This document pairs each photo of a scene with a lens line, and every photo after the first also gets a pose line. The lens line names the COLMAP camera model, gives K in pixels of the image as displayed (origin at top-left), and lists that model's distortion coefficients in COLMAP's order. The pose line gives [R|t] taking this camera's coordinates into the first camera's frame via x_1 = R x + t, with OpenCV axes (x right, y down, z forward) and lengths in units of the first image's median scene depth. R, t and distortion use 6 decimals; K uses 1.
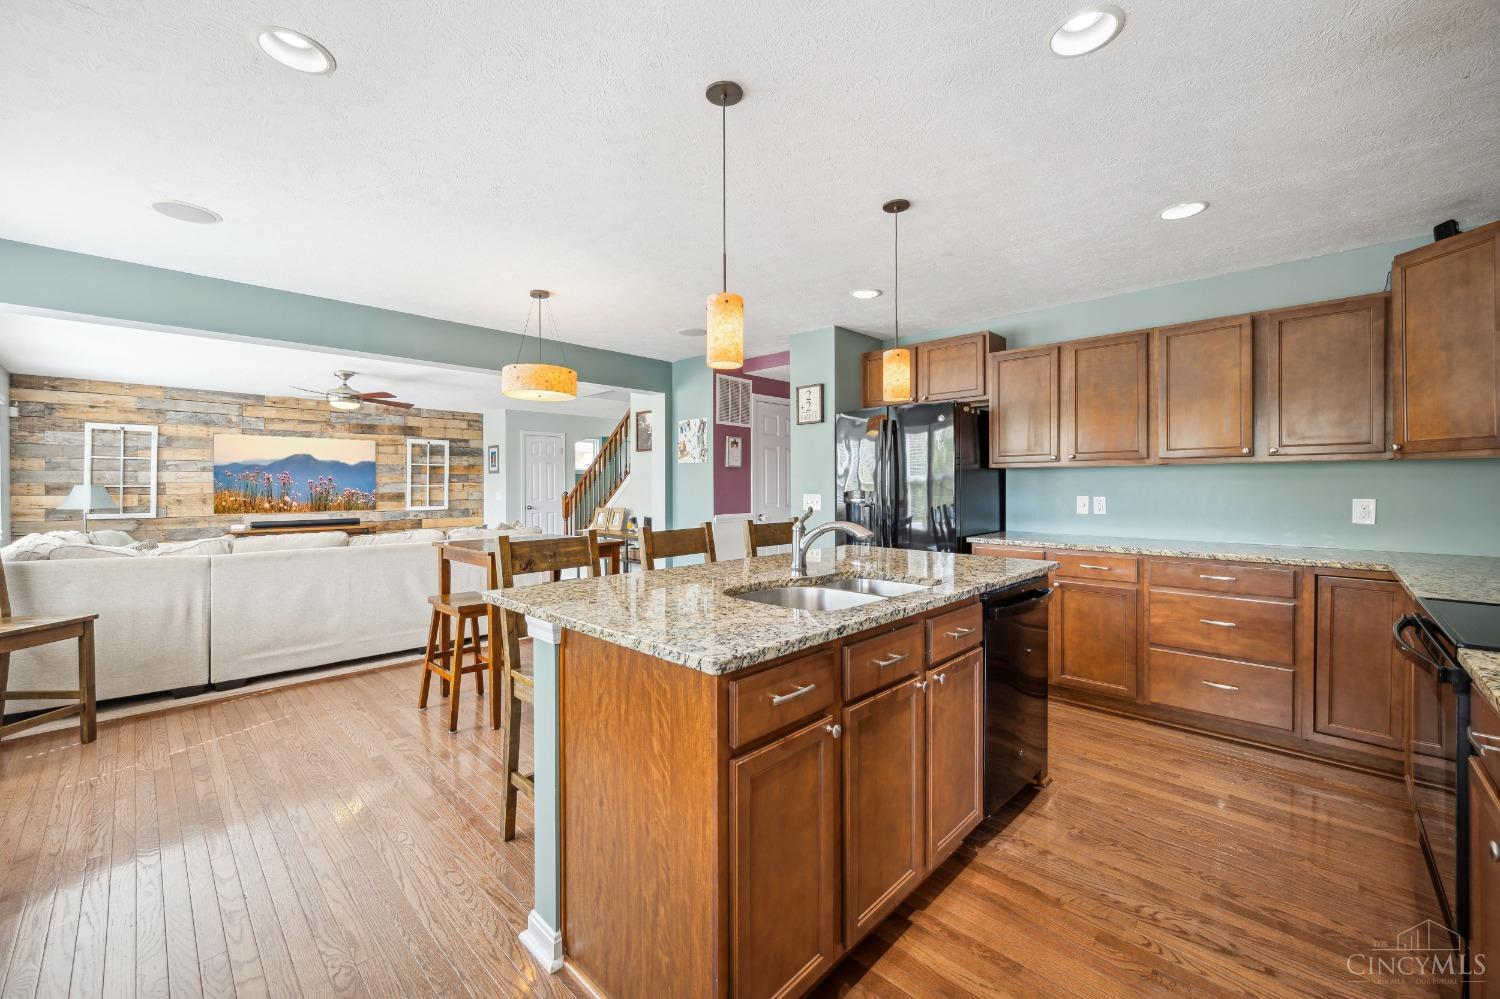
lens RADIAL K [[596.7, 0, 749.4], [0, 596.7, 491.5], [0, 0, 1]] dist [-0.001887, 0.000540]
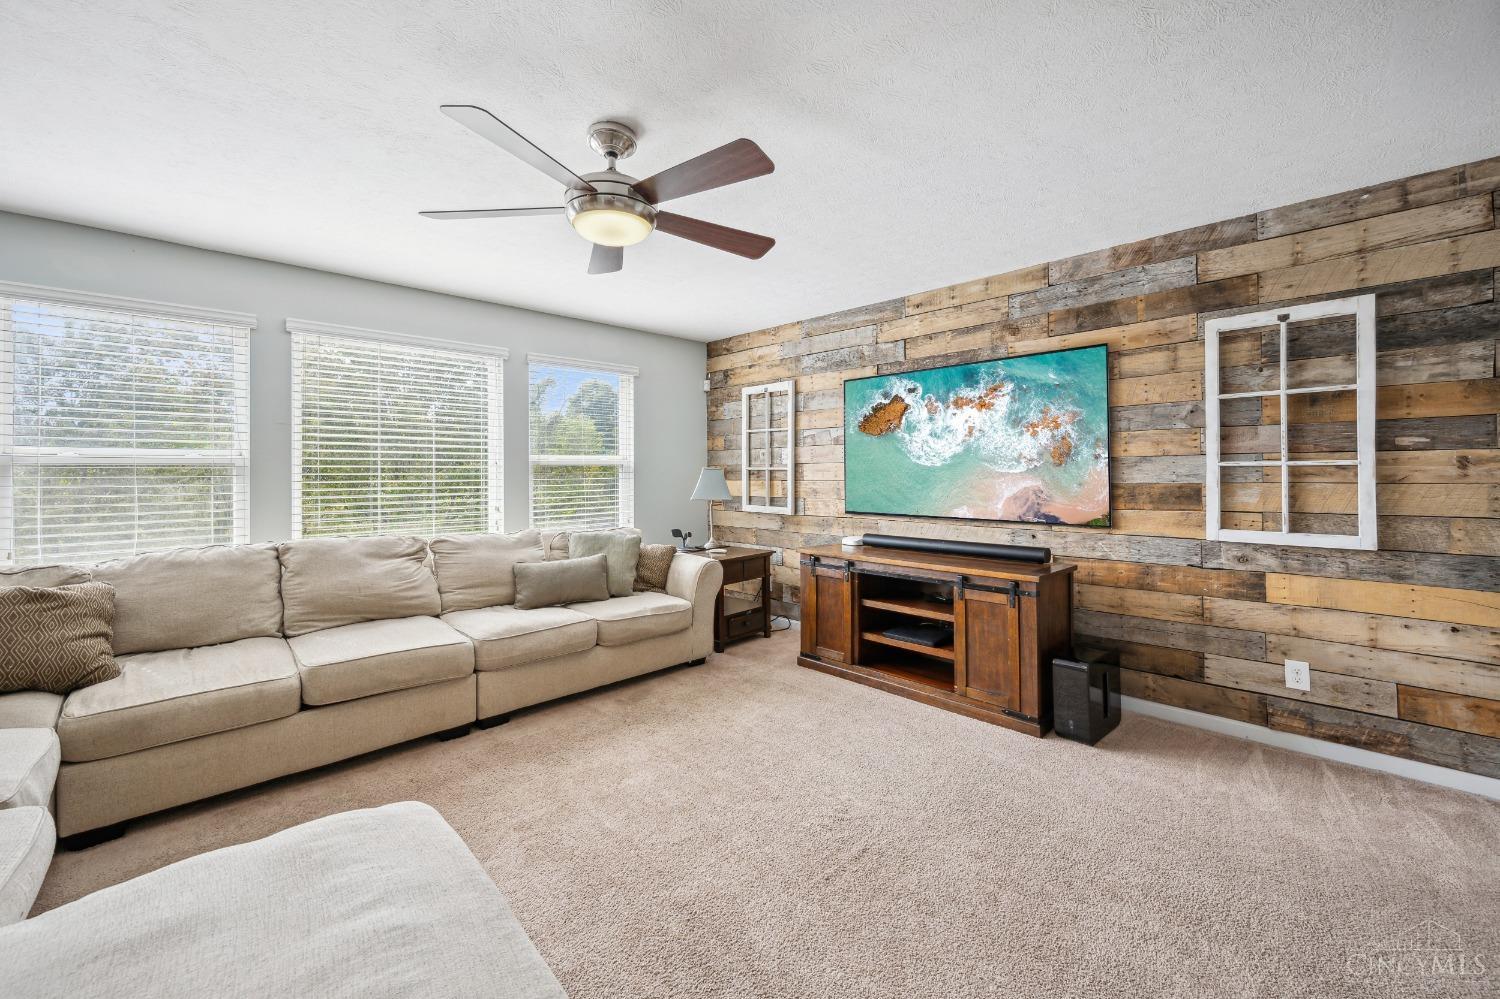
lens RADIAL K [[596.7, 0, 763.4], [0, 596.7, 466.5], [0, 0, 1]] dist [-0.001887, 0.000540]
pose [[-0.030010, -0.006294, -0.999530, -0.239658], [-0.004591, 0.999970, -0.006159, -0.005130], [0.999539, 0.004404, -0.030038, 0.766433]]
